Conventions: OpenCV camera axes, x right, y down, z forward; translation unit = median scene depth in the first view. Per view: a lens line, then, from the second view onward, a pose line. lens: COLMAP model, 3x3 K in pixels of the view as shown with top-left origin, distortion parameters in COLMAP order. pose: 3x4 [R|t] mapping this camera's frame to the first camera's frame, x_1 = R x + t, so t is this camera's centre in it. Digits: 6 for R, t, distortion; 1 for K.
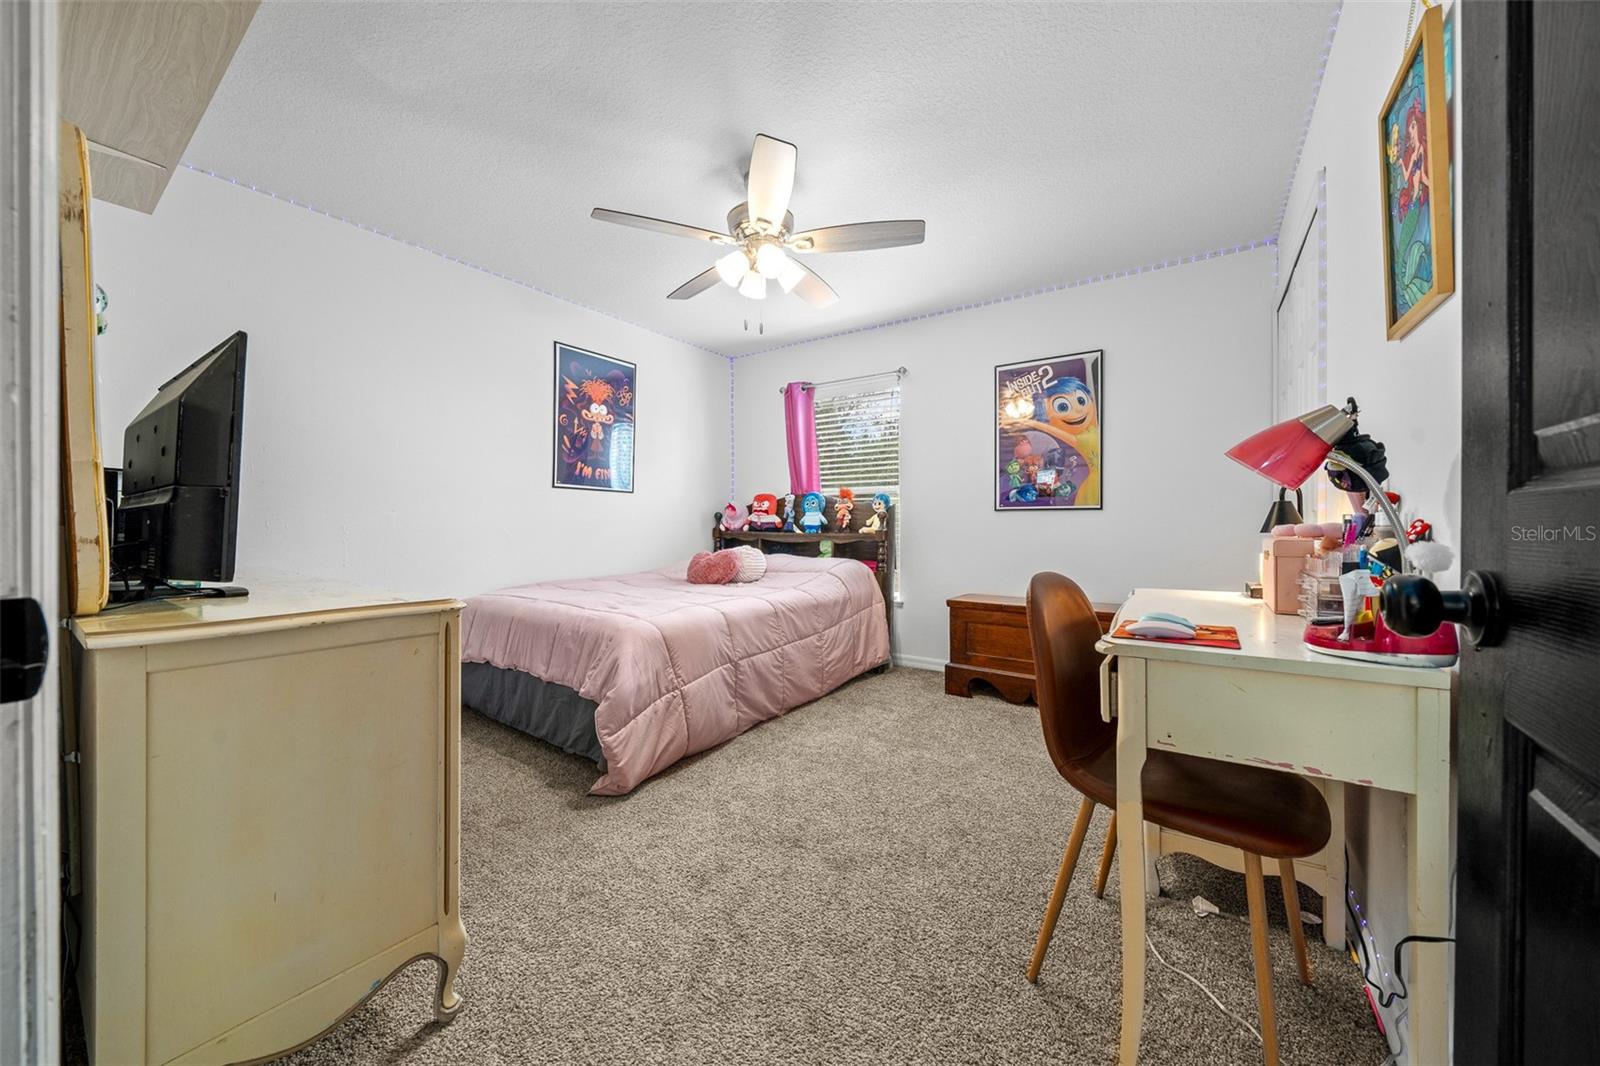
lens RADIAL K [[548.8, 0, 803.5], [0, 548.8, 520.5], [0, 0, 1]] dist [-0.003083, -0.000745]
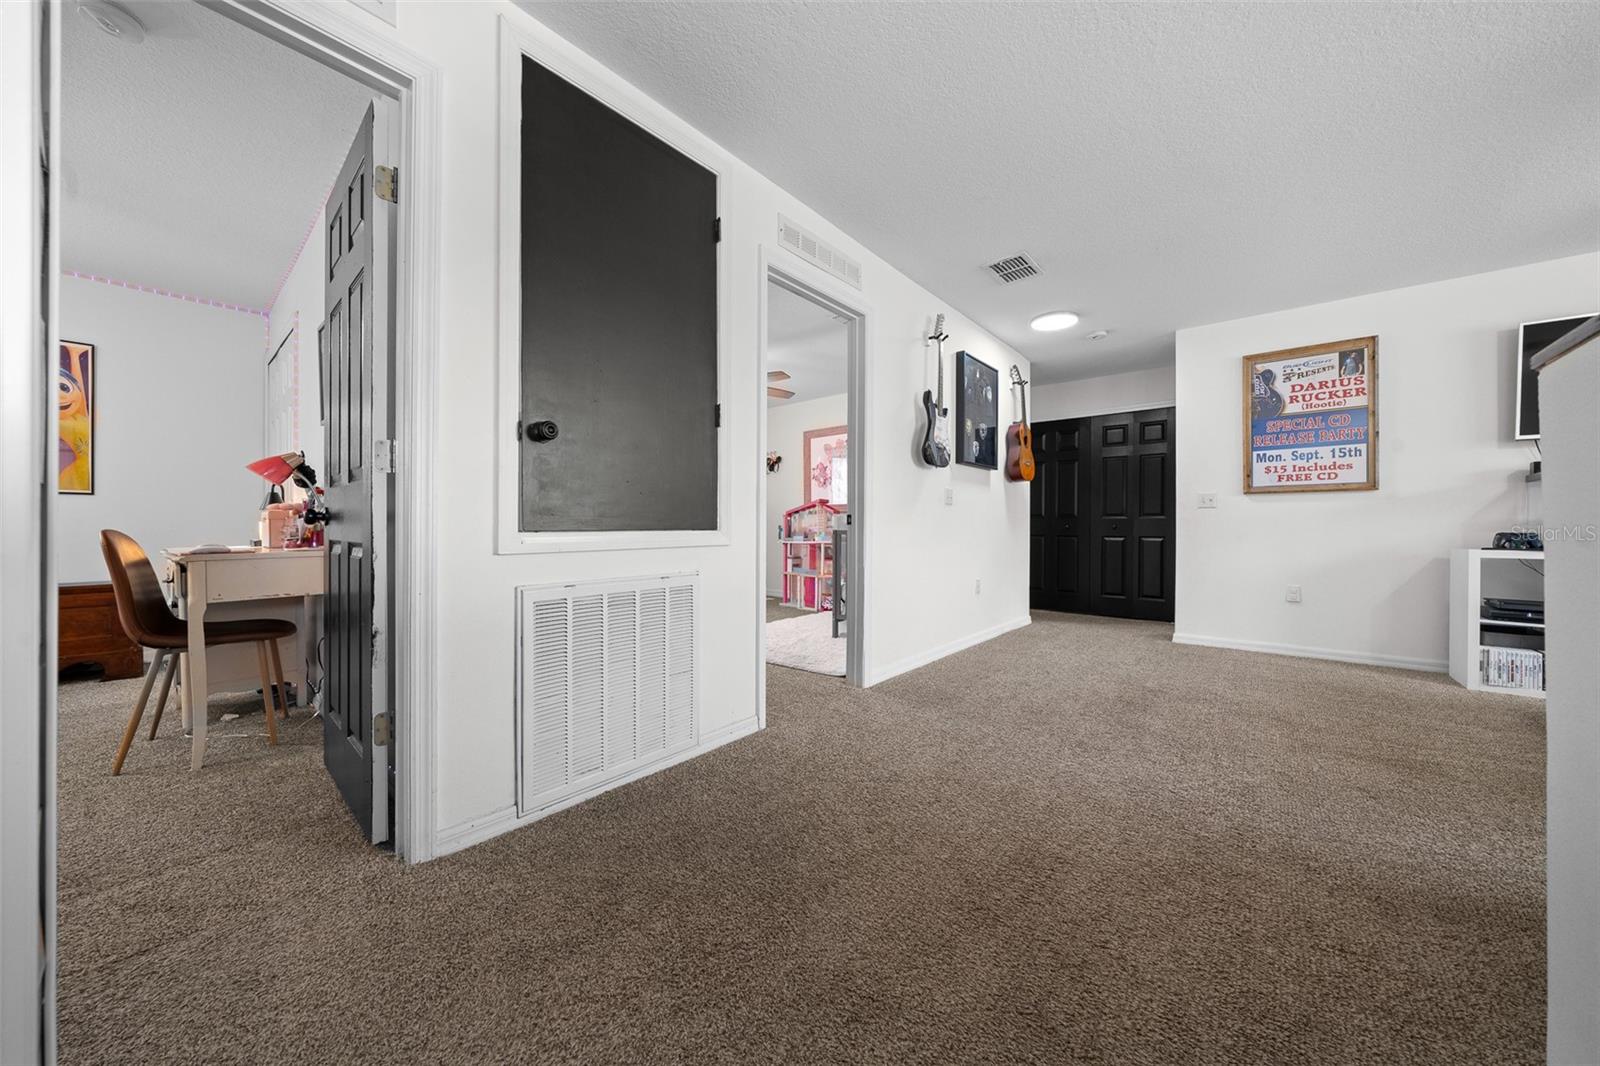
lens RADIAL K [[548.8, 0, 812.2], [0, 548.8, 521.9], [0, 0, 1]] dist [-0.003083, -0.000745]
pose [[0.070171, -0.001433, 0.997534, -1.235598], [0.000140, 0.999999, 0.001427, 0.092823], [-0.997535, 0.000039, 0.070171, -1.393361]]
